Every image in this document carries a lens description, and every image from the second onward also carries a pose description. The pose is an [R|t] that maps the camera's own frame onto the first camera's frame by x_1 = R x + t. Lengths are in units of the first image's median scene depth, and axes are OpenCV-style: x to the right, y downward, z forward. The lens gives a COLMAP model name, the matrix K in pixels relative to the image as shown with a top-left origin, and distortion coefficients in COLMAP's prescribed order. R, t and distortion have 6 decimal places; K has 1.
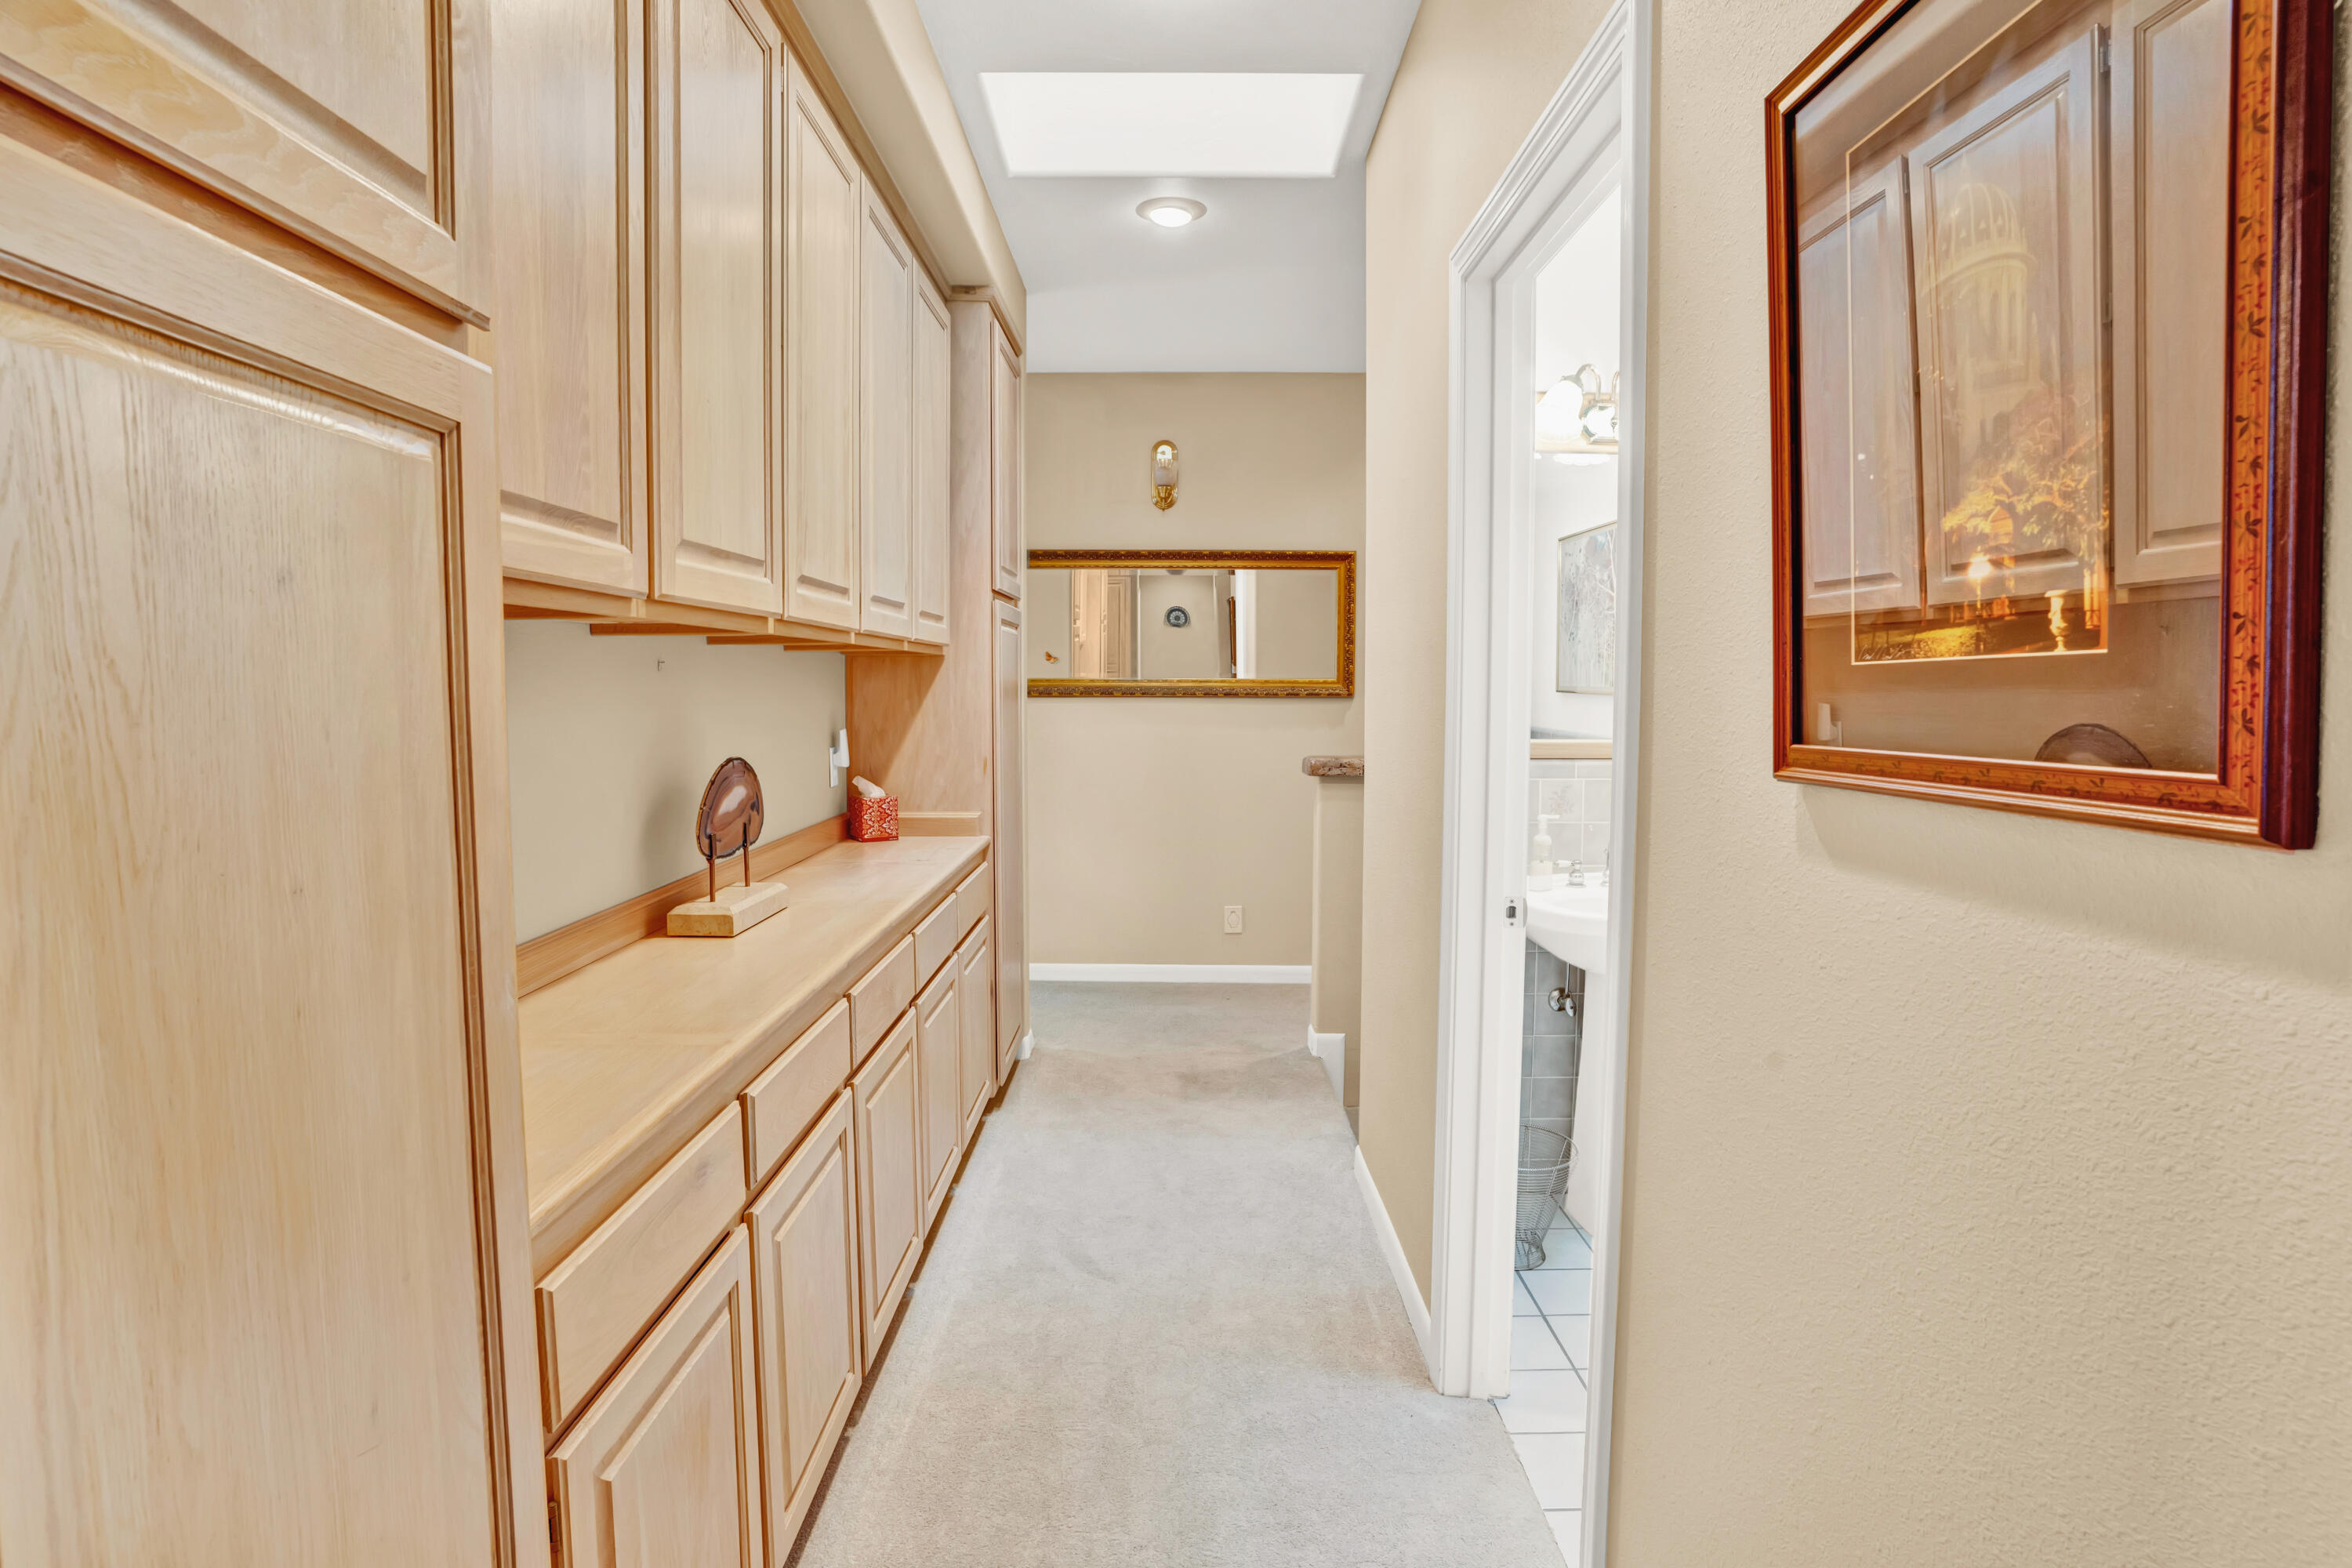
lens RADIAL K [[1199.8, 0, 1180.5], [0, 1199.8, 765.4], [0, 0, 1]] dist [-0.095576, 0.048562]
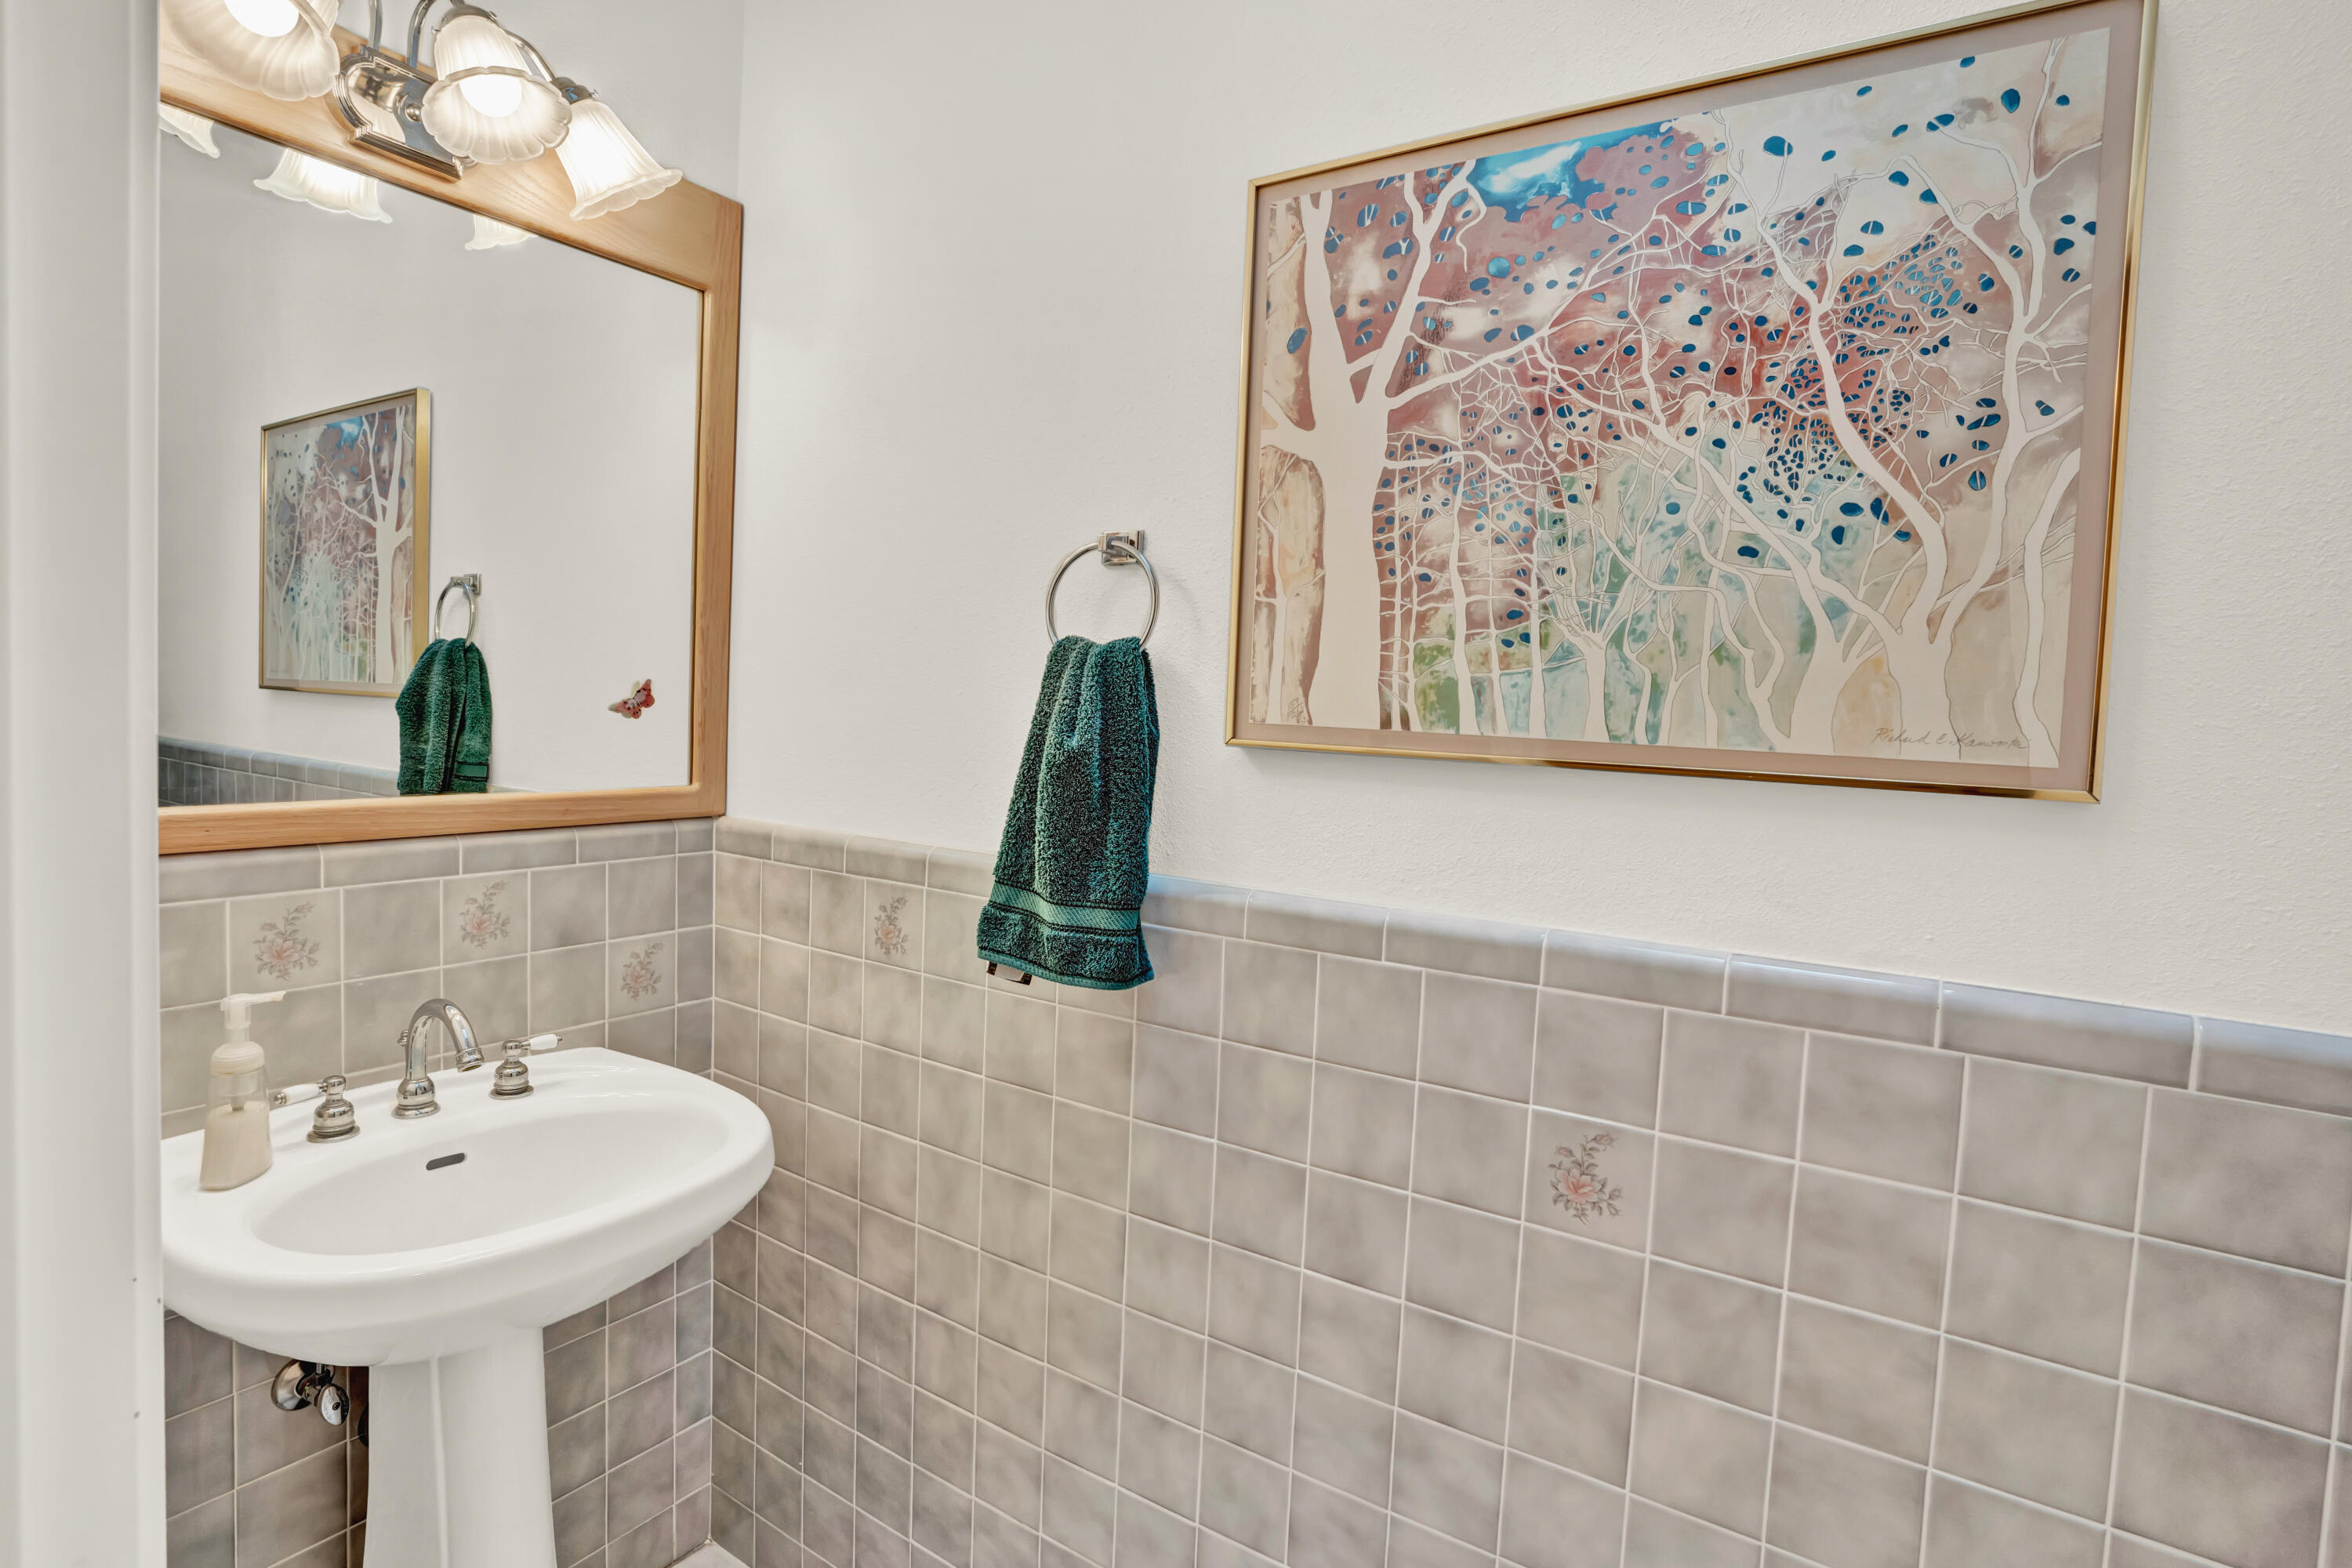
lens RADIAL K [[1199.8, 0, 1180.5], [0, 1199.8, 765.4], [0, 0, 1]] dist [-0.095576, 0.048562]
pose [[0.555190, -0.023077, 0.831403, 0.104547], [0.015916, 0.999727, 0.017121, -0.028003], [-0.831571, 0.003728, 0.555406, 0.336476]]
